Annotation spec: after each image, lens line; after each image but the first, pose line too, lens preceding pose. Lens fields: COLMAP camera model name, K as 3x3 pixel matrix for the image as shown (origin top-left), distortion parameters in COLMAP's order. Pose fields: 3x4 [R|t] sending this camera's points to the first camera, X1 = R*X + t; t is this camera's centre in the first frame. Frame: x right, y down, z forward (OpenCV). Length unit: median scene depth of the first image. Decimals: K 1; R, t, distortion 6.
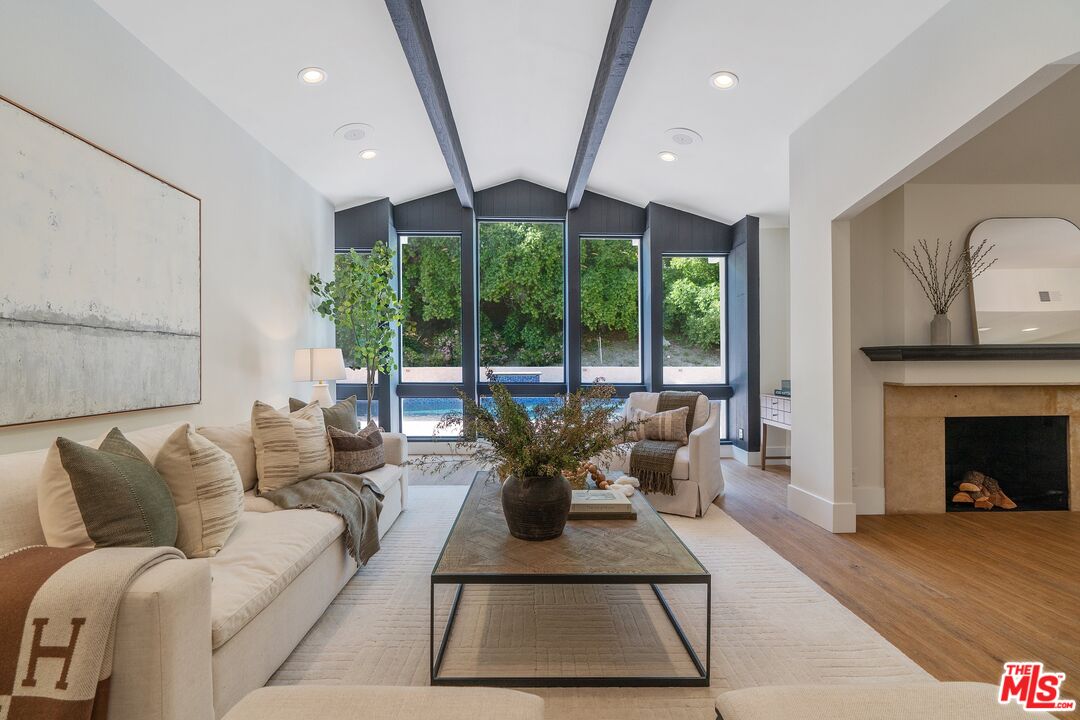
lens RADIAL K [[491.1, 0, 537.1], [0, 491.1, 359.8], [0, 0, 1]] dist [-0.009271, 0.005253]
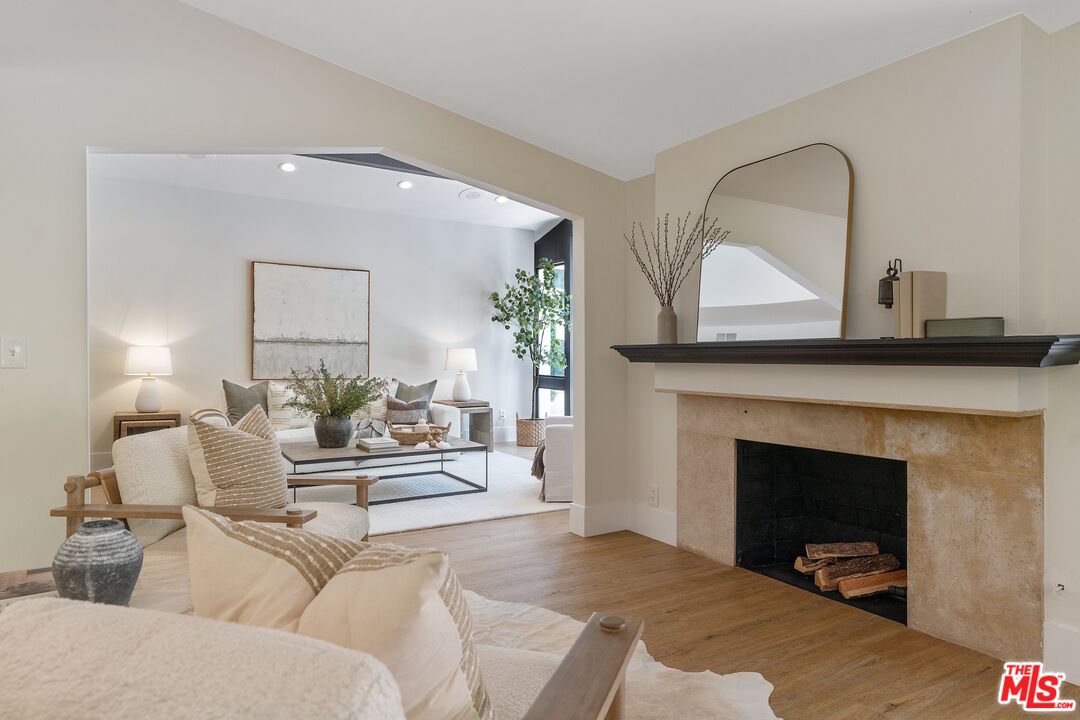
lens RADIAL K [[668.4, 0, 532.4], [0, 668.4, 359.6], [0, 0, 1]] dist [0.005551, 0.004674]
pose [[0.495392, 0.011183, -0.868597, 1.570432], [-0.003587, 0.999935, 0.010828, -0.013596], [0.868662, -0.002249, 0.495400, 0.224987]]
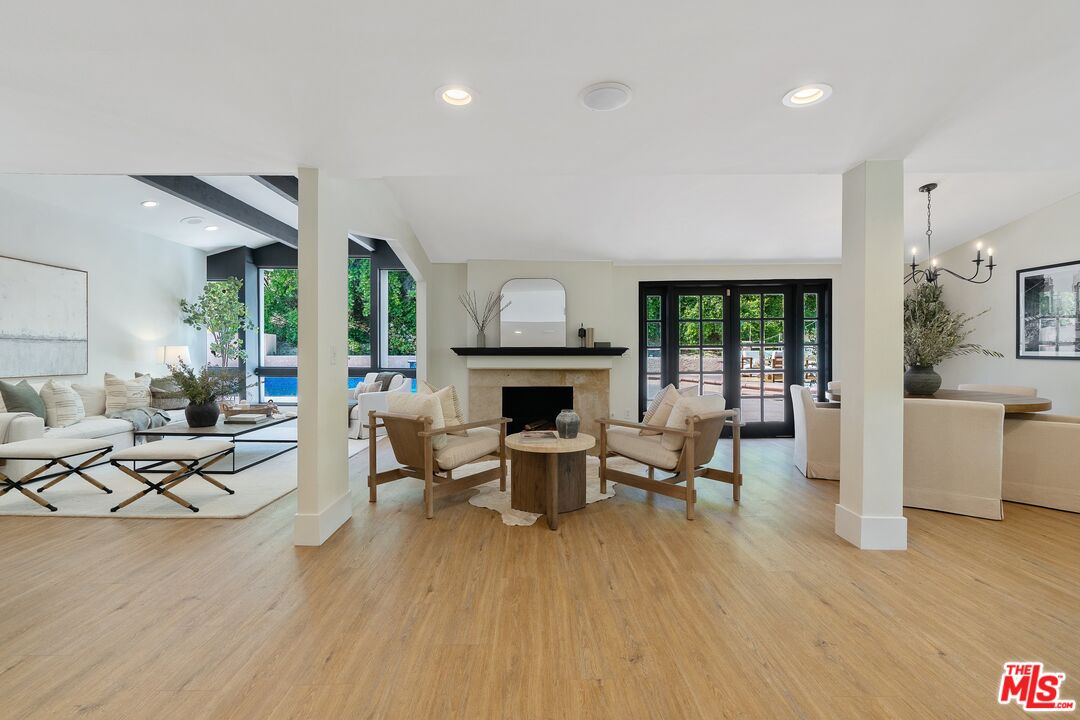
lens RADIAL K [[491.1, 0, 534.5], [0, 491.1, 353.4], [0, 0, 1]] dist [-0.009271, 0.005253]
pose [[0.999884, 0.007466, -0.013288, 0.978326], [-0.007326, 0.999918, 0.010535, -0.026067], [0.013366, -0.010436, 0.999856, -0.815898]]
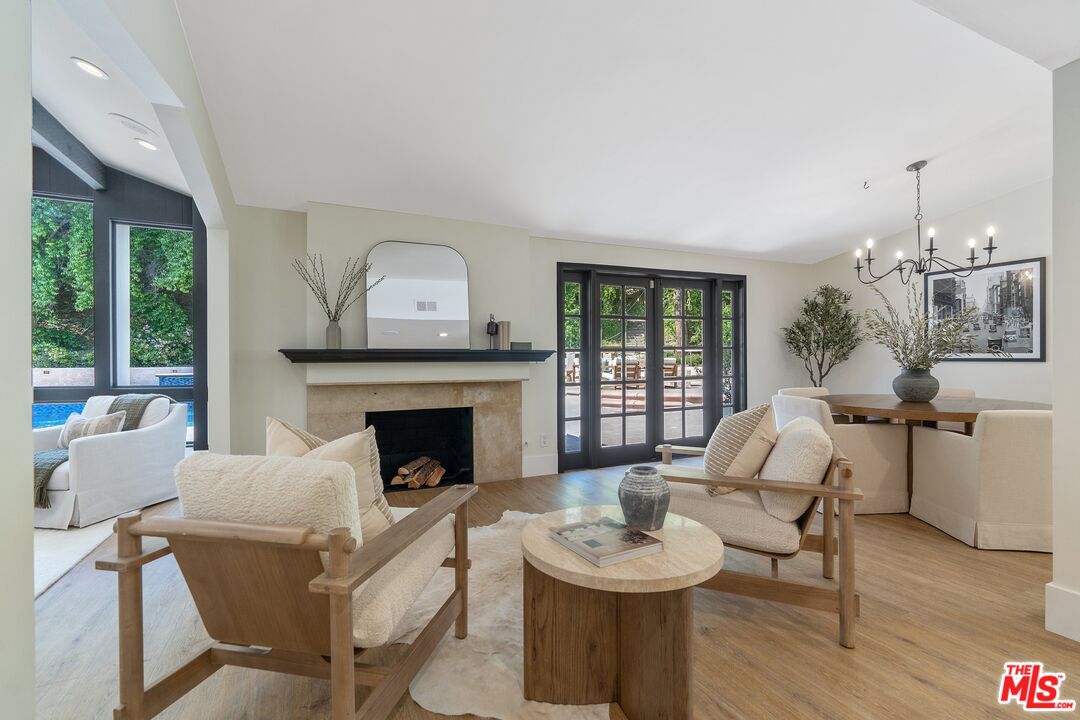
lens RADIAL K [[491.1, 0, 536.7], [0, 491.1, 359.8], [0, 0, 1]] dist [-0.009271, 0.005253]
pose [[0.917410, 0.002216, 0.397937, 0.745755], [-0.002825, 0.999996, 0.000944, -0.006998], [-0.397933, -0.001990, 0.917412, -0.210426]]
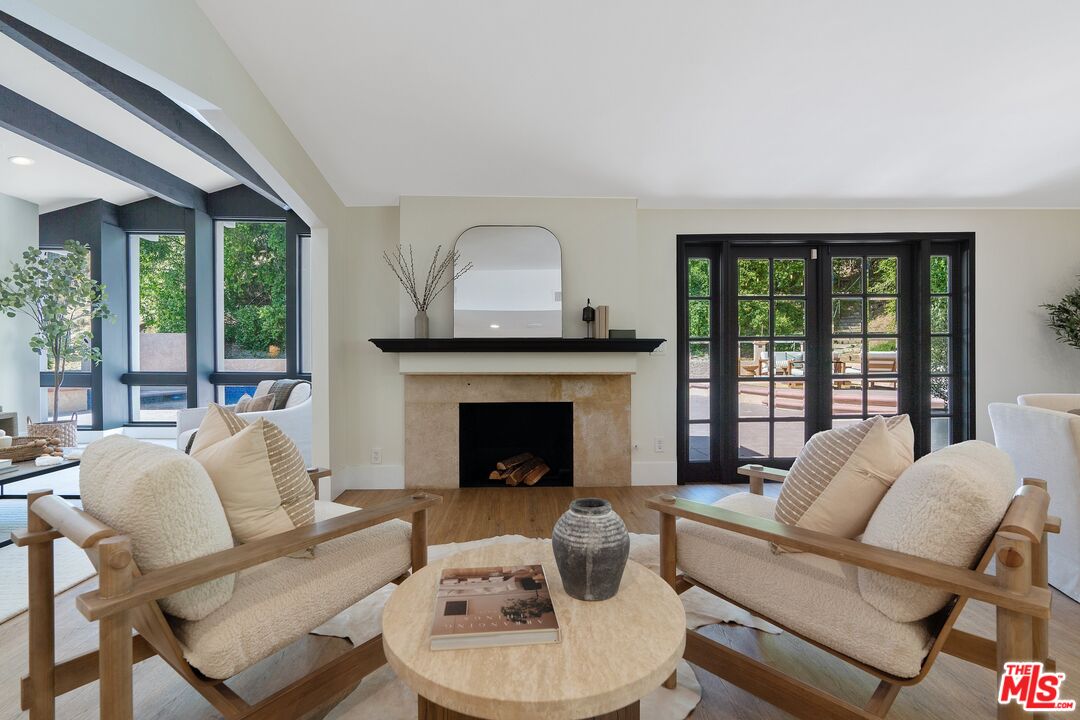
lens RADIAL K [[491.1, 0, 532.2], [0, 491.1, 353.4], [0, 0, 1]] dist [-0.009271, 0.005253]
pose [[0.999957, 0.005769, 0.007201, 0.994396], [-0.005771, 0.999983, 0.000349, 0.002455], [-0.007199, -0.000391, 0.999974, -0.129978]]
